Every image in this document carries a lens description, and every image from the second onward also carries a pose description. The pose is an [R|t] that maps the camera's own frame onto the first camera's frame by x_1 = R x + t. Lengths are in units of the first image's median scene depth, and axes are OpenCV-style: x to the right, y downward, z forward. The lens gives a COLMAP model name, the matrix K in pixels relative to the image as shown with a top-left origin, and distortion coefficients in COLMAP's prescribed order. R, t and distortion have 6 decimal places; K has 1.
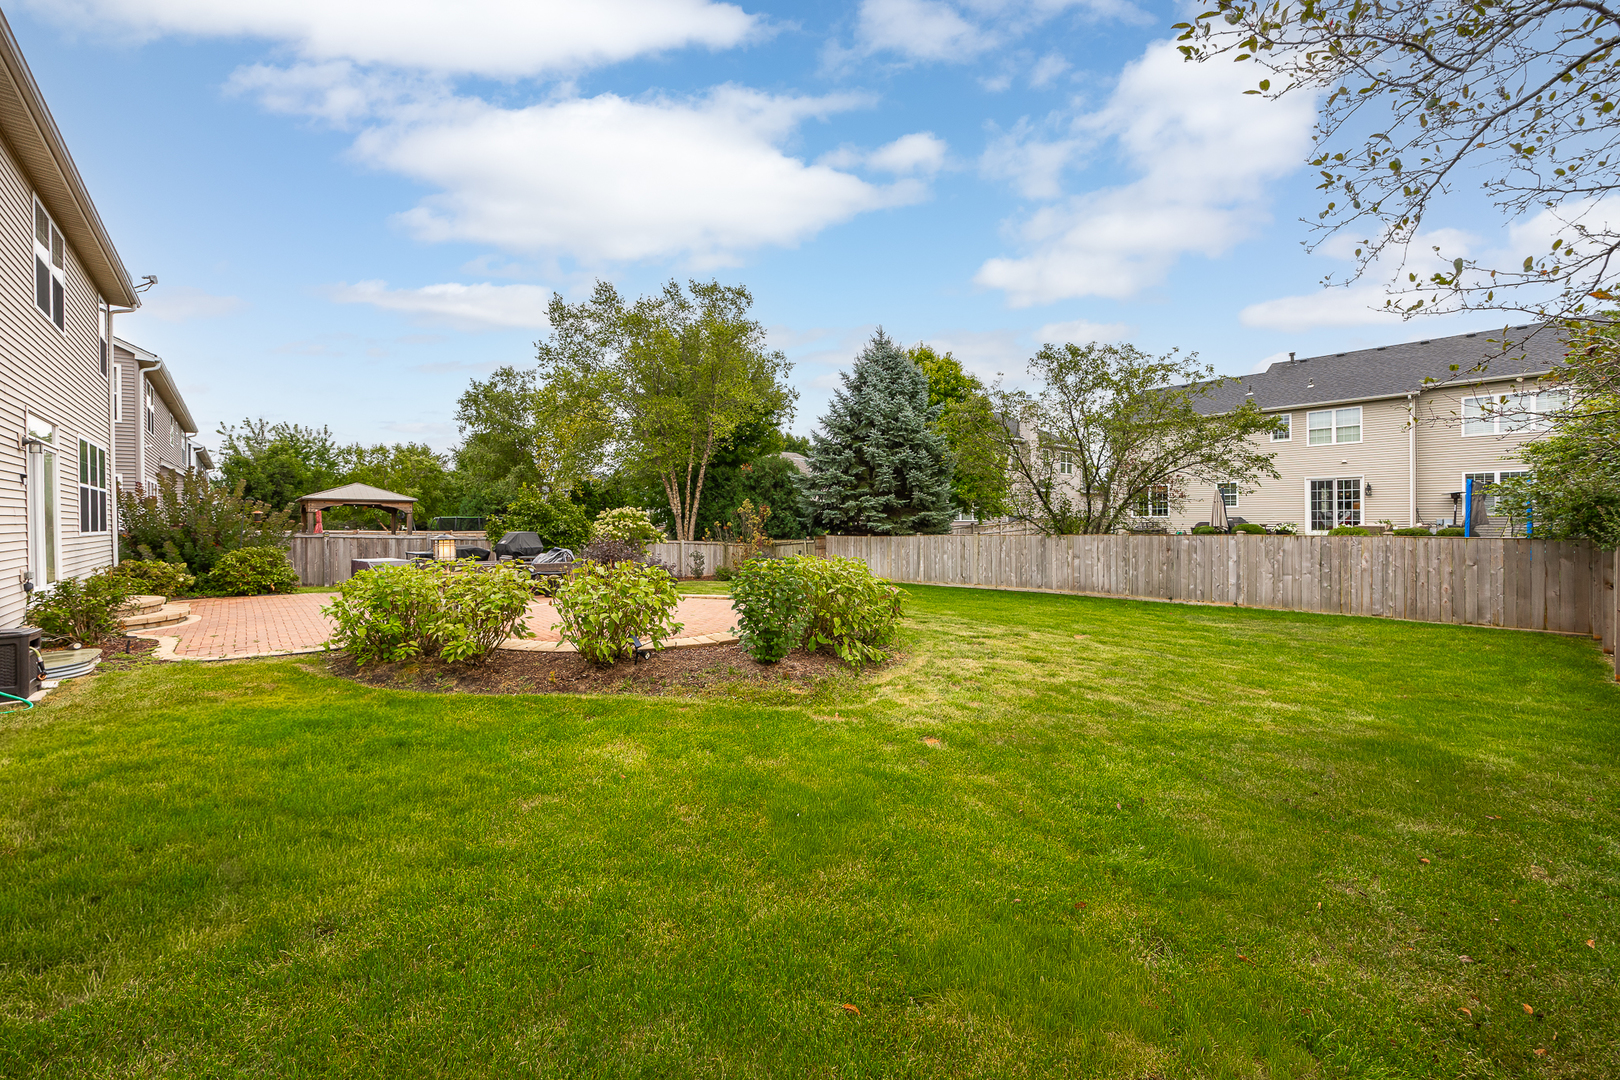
lens RADIAL K [[646.1, 0, 810.1], [0, 646.1, 531.9], [0, 0, 1]] dist [0.001128, 0.000176]
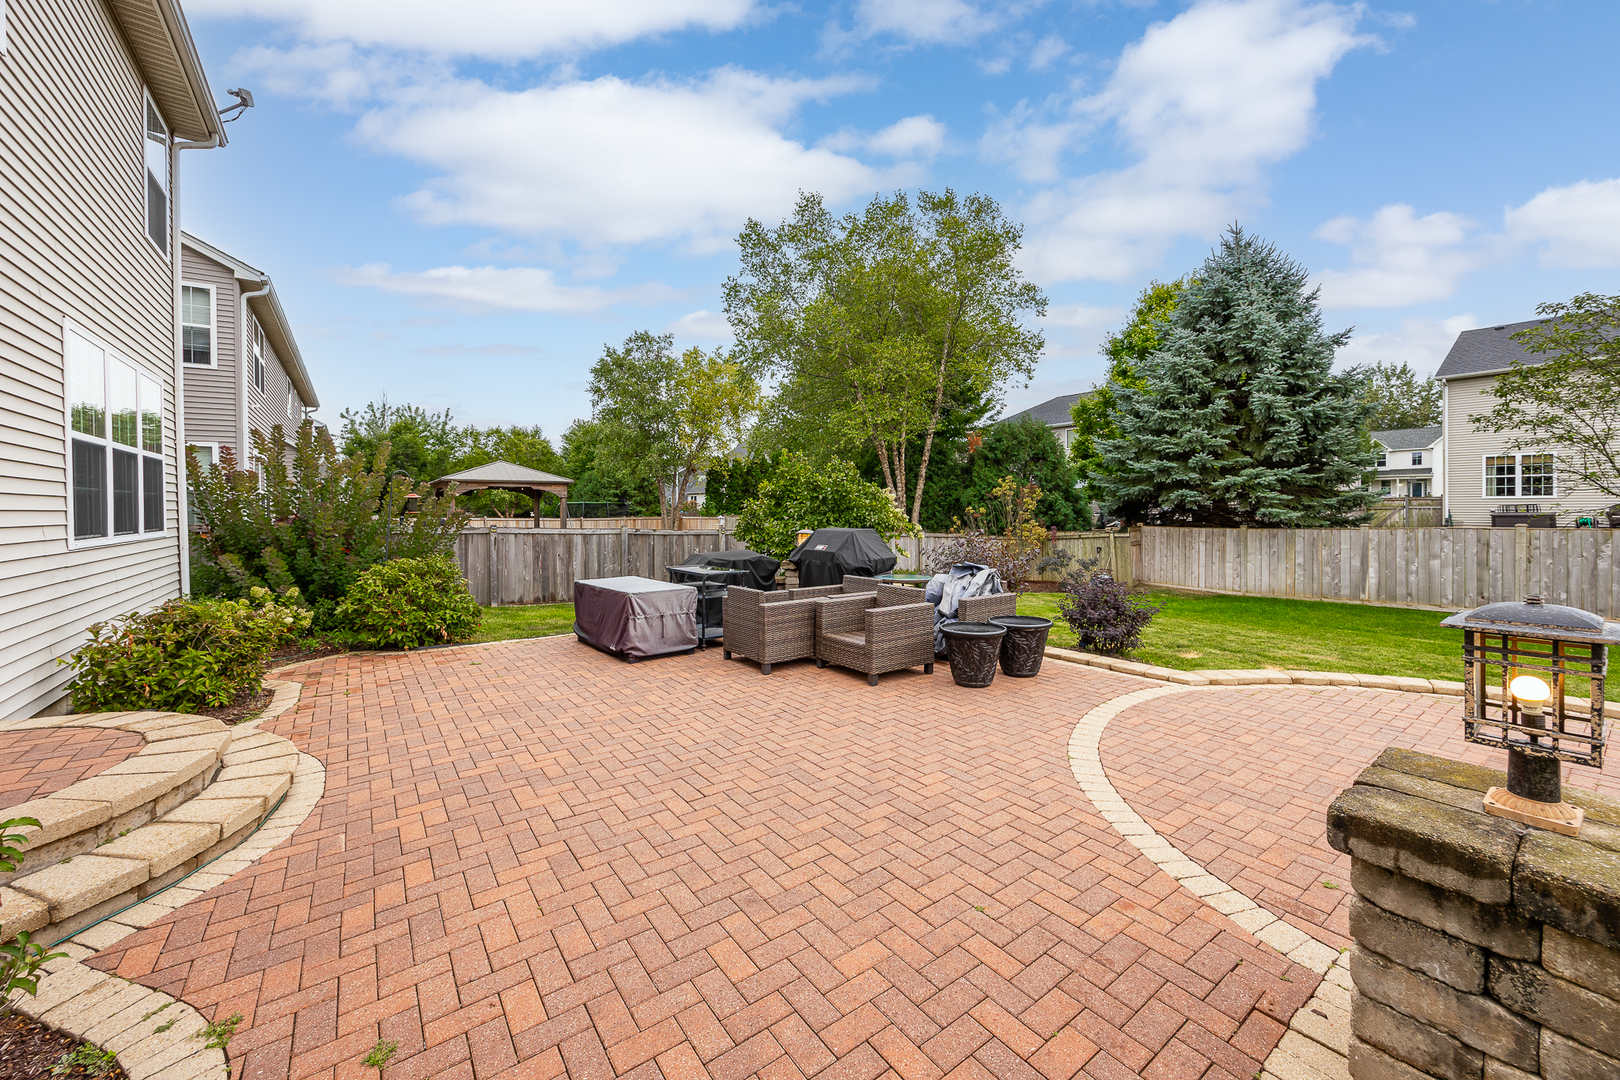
lens RADIAL K [[621.3, 0, 810.7], [0, 621.3, 516.0], [0, 0, 1]] dist [-0.001579, -0.000071]
pose [[0.996036, -0.002047, -0.088922, -0.309259], [0.002168, 0.999997, 0.001263, -0.008513], [0.088919, -0.001450, 0.996038, 0.328605]]
